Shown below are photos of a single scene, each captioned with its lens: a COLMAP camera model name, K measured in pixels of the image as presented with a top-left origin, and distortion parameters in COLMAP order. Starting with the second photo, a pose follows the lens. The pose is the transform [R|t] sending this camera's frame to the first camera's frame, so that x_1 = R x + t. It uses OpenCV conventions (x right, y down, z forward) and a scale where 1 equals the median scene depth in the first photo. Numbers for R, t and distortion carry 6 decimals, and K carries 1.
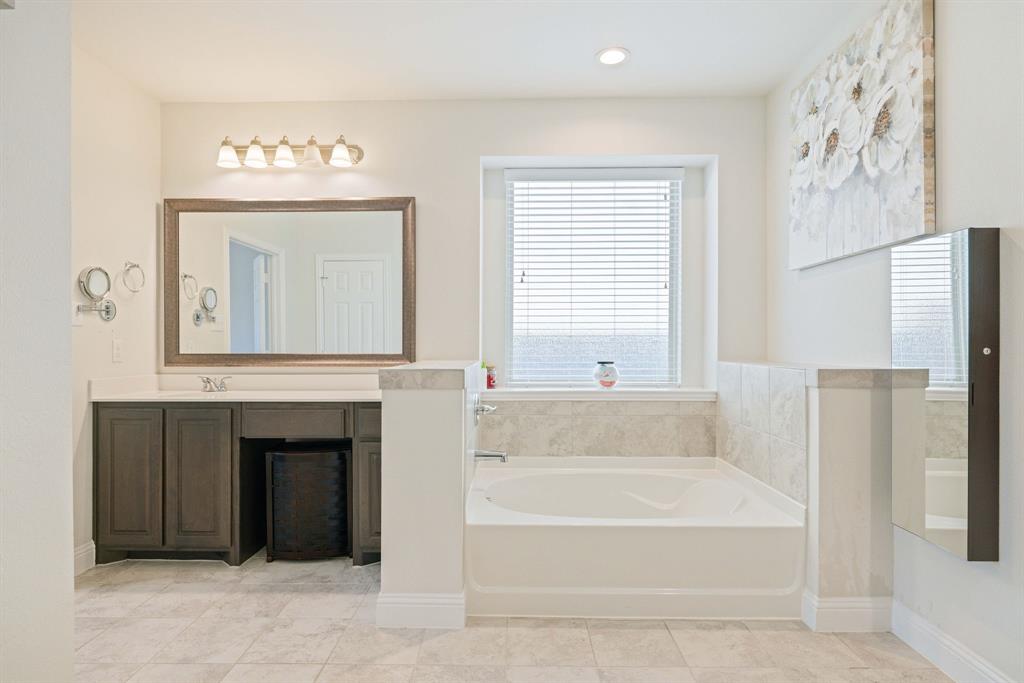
lens RADIAL K [[552.7, 0, 511.9], [0, 552.7, 344.1], [0, 0, 1]] dist [-0.008277, 0.002357]
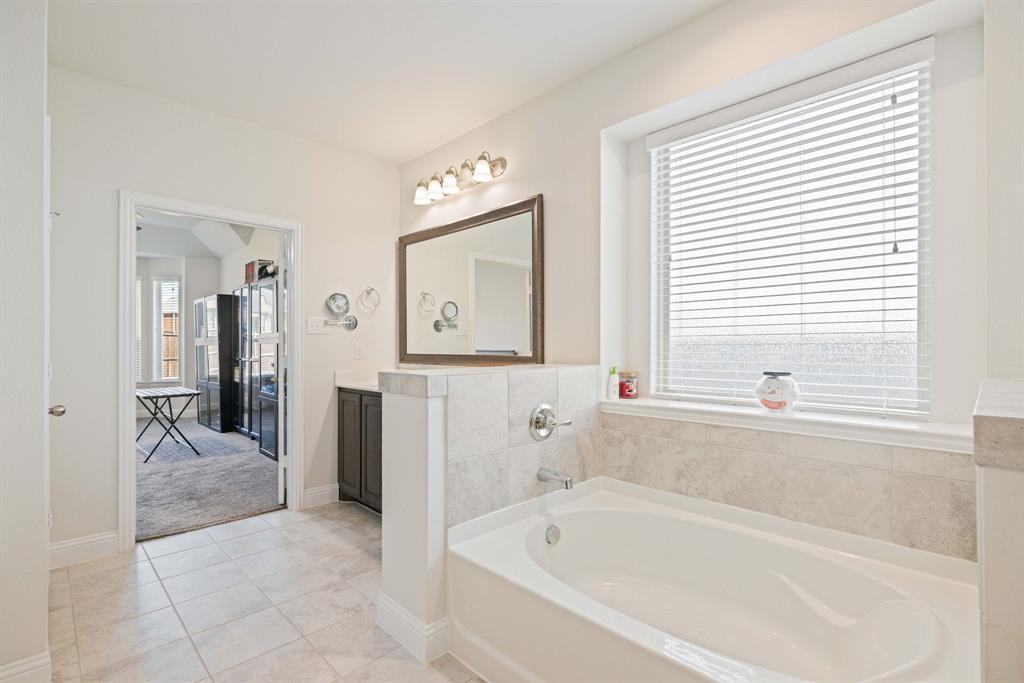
lens RADIAL K [[481.3, 0, 512.2], [0, 481.3, 345.1], [0, 0, 1]] dist [-0.005607, -0.000496]
pose [[0.704398, -0.001787, -0.709803, 0.381499], [0.001341, 0.999998, -0.001187, -0.001570], [0.709803, -0.000115, 0.704400, 0.369828]]
